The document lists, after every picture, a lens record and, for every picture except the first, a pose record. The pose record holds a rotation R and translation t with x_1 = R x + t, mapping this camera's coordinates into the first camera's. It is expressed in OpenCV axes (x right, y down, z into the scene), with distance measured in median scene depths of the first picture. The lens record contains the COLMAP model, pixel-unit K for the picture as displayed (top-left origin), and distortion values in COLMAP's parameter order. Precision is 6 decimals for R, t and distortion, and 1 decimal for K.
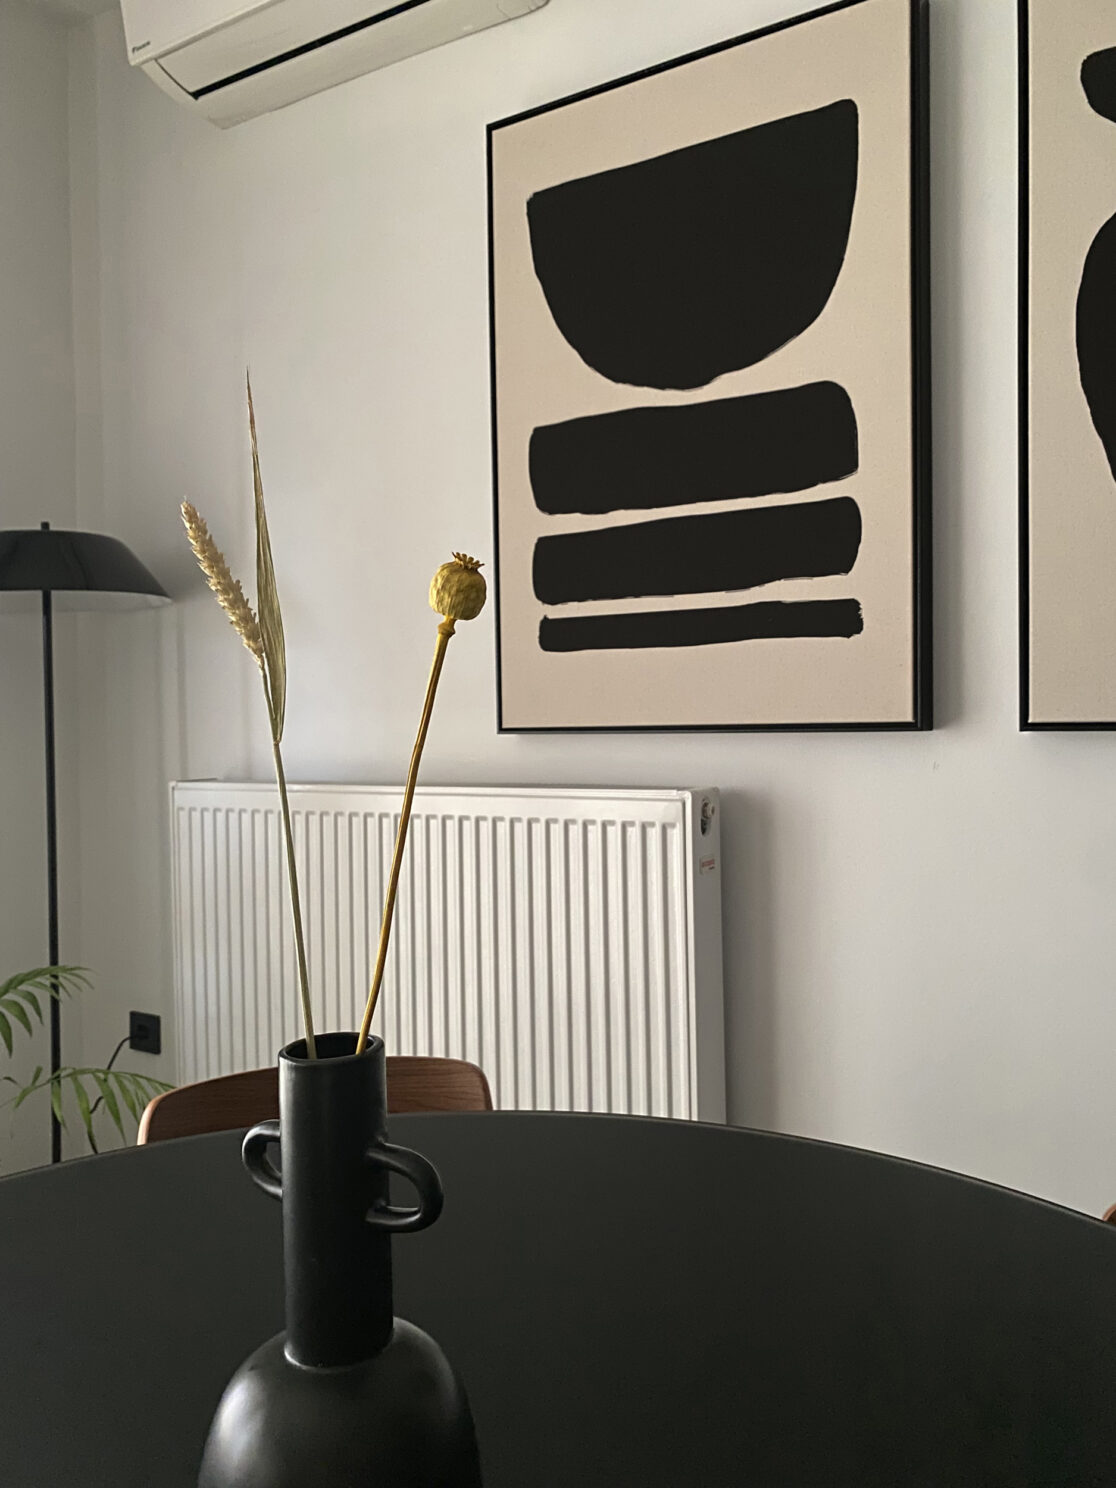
lens RADIAL K [[1125.9, 0, 567.9], [0, 1125.9, 743.6], [0, 0, 1]] dist [0.031385, -0.028853]
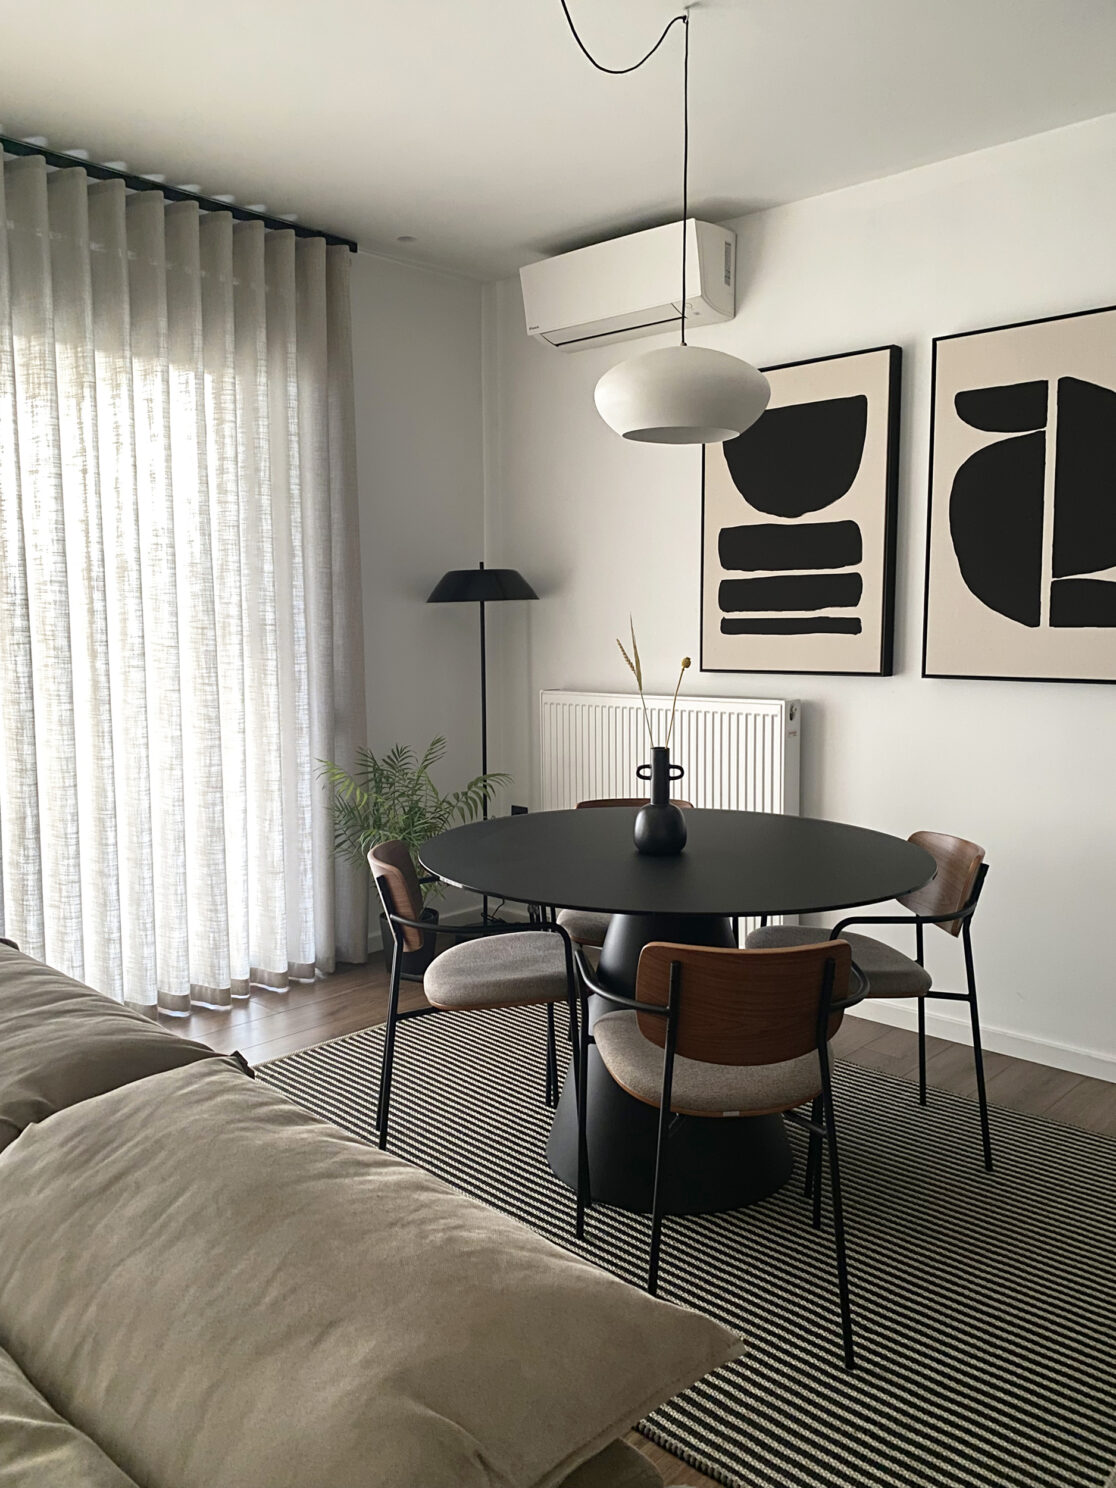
lens RADIAL K [[1125.9, 0, 572.0], [0, 1125.9, 735.3], [0, 0, 1]] dist [0.031385, -0.028853]
pose [[0.984671, 0.024709, -0.172663, 0.080641], [-0.010748, 0.996630, 0.081327, -0.069354], [0.174091, -0.078225, 0.981618, -1.325187]]
